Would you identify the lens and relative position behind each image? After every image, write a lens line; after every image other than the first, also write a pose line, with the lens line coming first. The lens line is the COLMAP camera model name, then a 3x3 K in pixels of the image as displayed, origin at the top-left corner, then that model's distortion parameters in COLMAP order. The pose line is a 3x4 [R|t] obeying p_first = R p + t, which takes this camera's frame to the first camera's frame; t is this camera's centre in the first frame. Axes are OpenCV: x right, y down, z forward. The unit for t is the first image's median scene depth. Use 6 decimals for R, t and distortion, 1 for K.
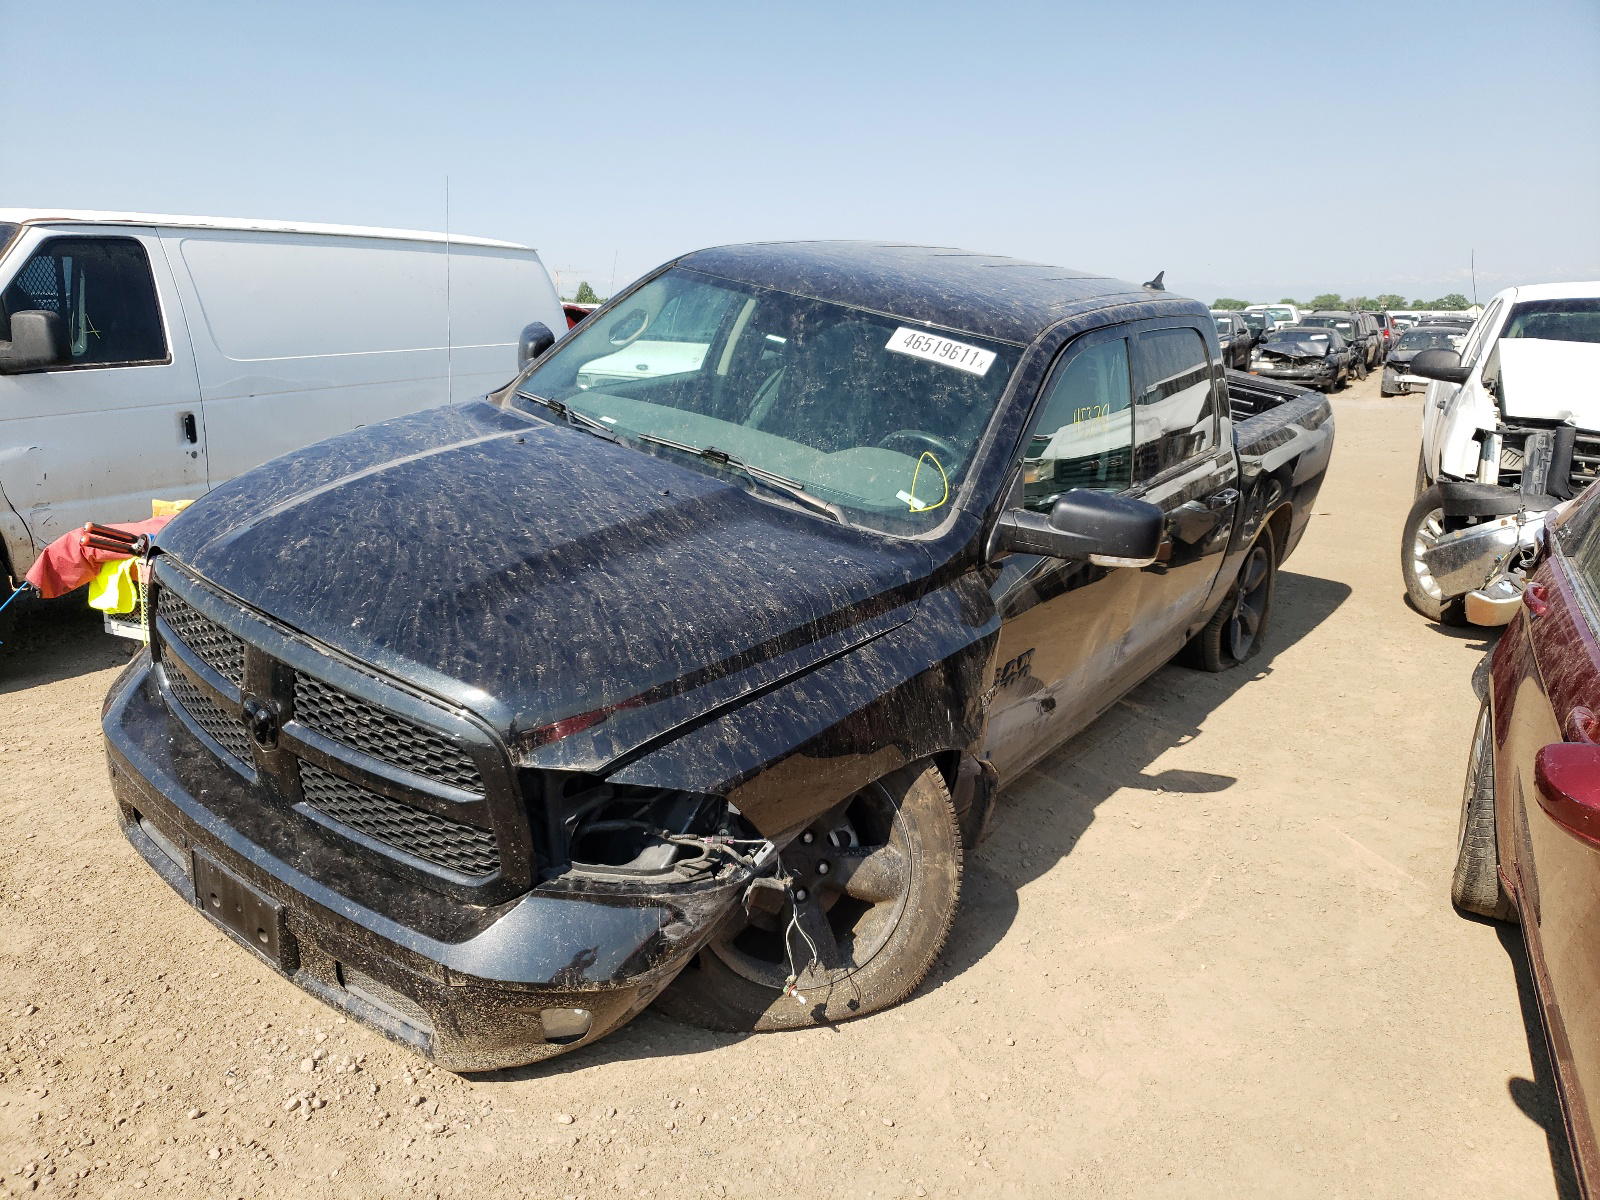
lens RADIAL K [[1224.0, 0, 799.8], [0, 1224.0, 577.7], [0, 0, 1]] dist [0.104022, -0.150928]
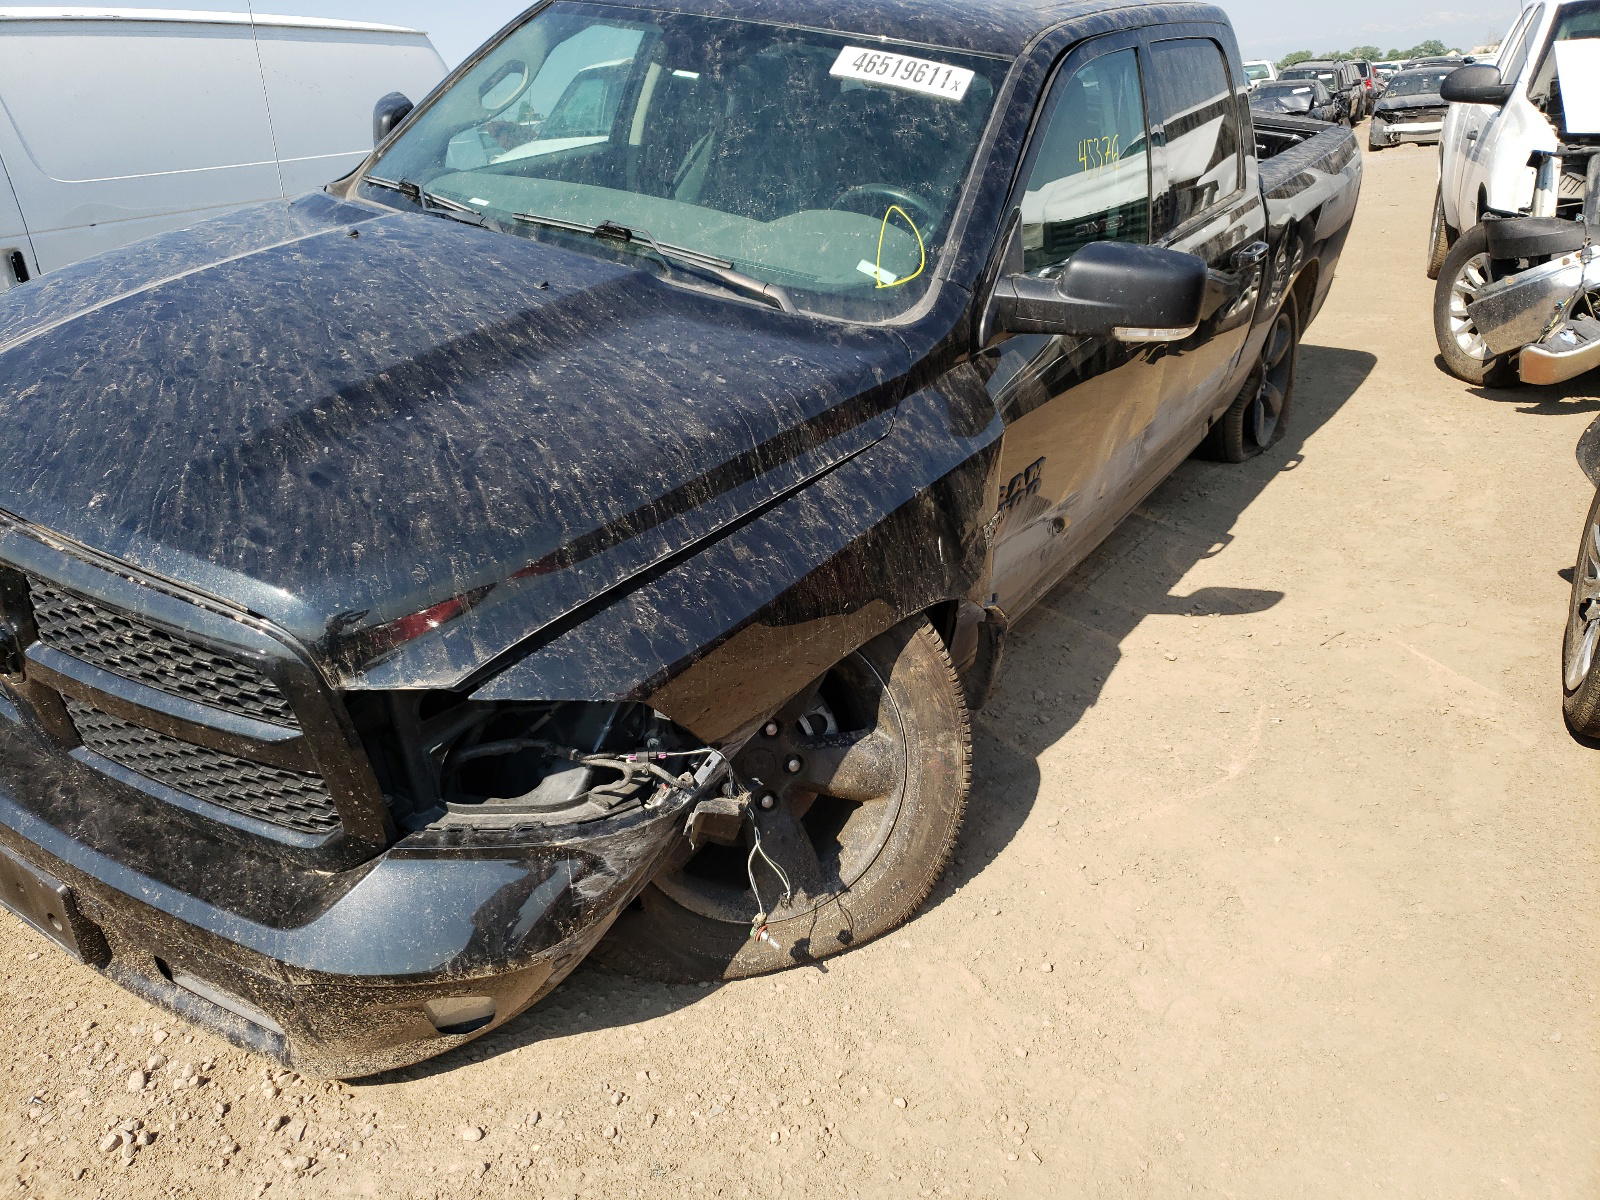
lens RADIAL K [[1228.3, 0, 800.0], [0, 1228.3, 600.0], [0, 0, 1]] dist [0.044294, -0.061767]
pose [[0.996716, -0.080530, 0.008527, 0.025388], [0.078028, 0.983213, 0.164935, 0.006621], [-0.021666, -0.163728, 0.986268, 0.261669]]
